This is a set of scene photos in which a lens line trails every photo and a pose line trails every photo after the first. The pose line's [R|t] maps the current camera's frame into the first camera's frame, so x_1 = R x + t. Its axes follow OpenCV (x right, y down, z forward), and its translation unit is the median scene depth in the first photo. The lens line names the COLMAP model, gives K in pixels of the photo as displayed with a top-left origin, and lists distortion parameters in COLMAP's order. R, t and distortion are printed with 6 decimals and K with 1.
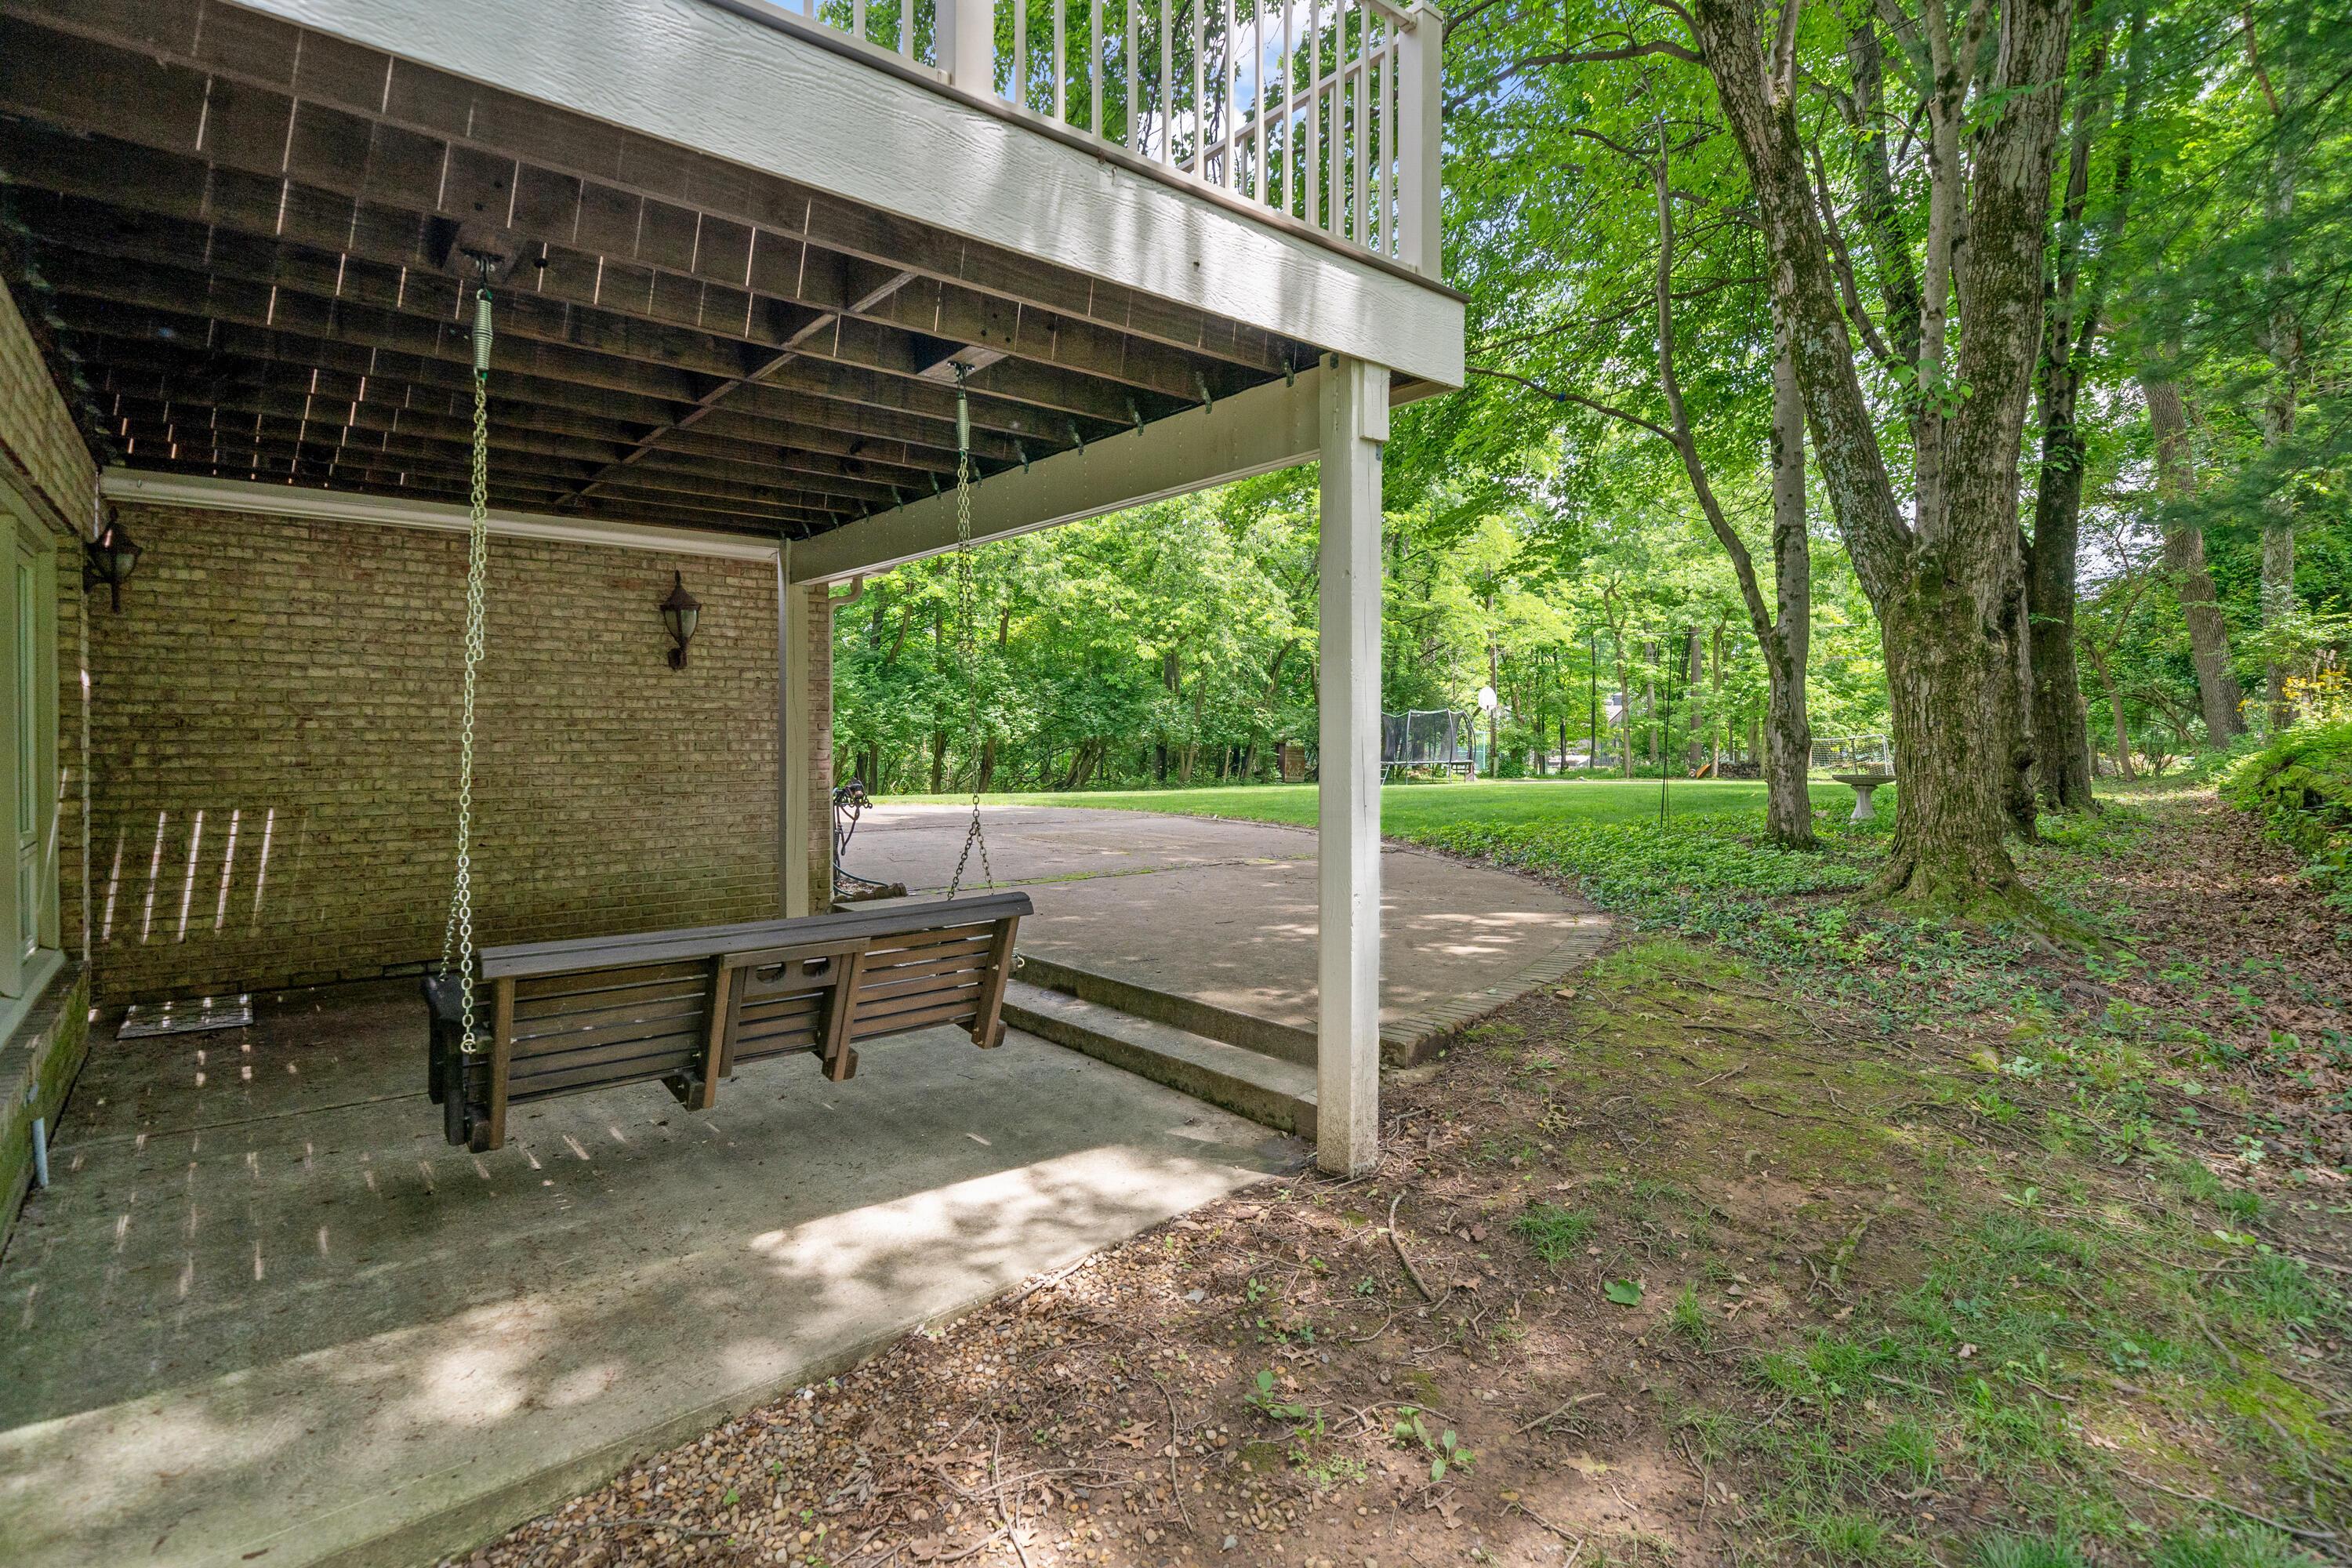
lens RADIAL K [[1126.1, 0, 1181.0], [0, 1126.1, 738.7], [0, 0, 1]] dist [0.002656, -0.000750]
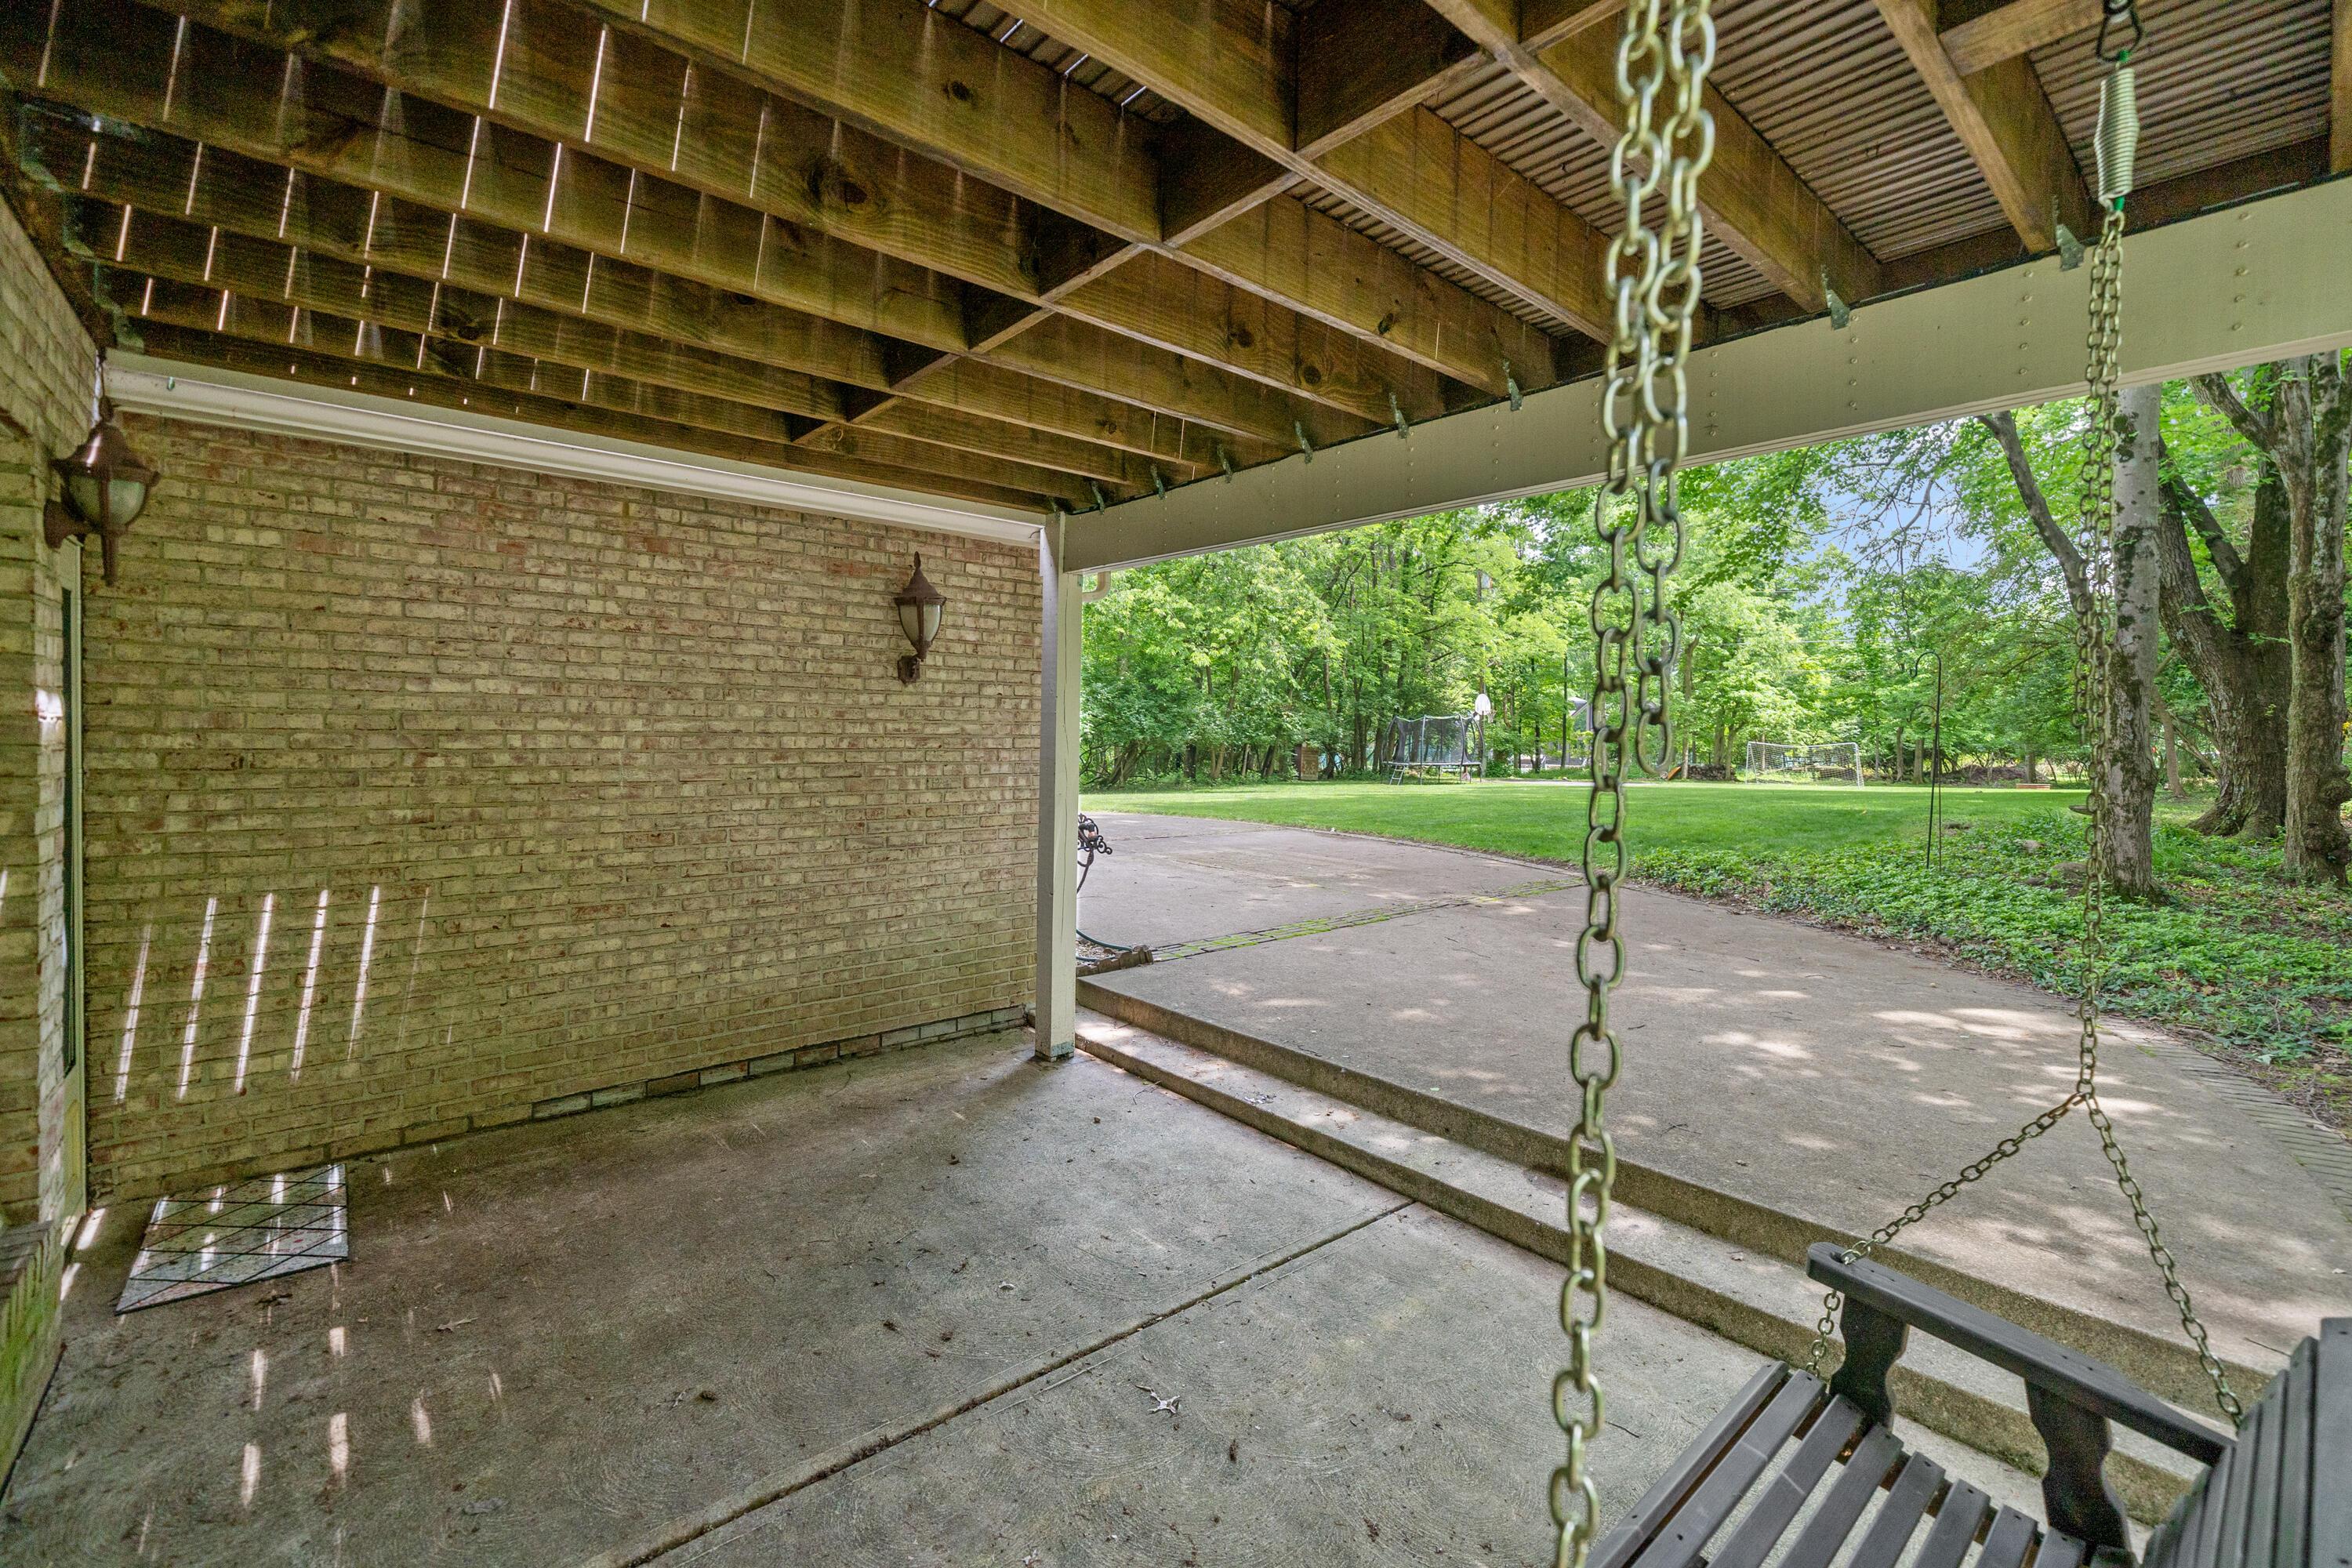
lens RADIAL K [[989.0, 0, 1172.2], [0, 989.0, 740.3], [0, 0, 1]] dist [-0.002589, 0.000410]
pose [[0.999876, 0.011829, 0.010350, -0.313746], [-0.011897, 0.999908, 0.006534, -0.033440], [-0.010272, -0.006657, 0.999925, 0.376260]]
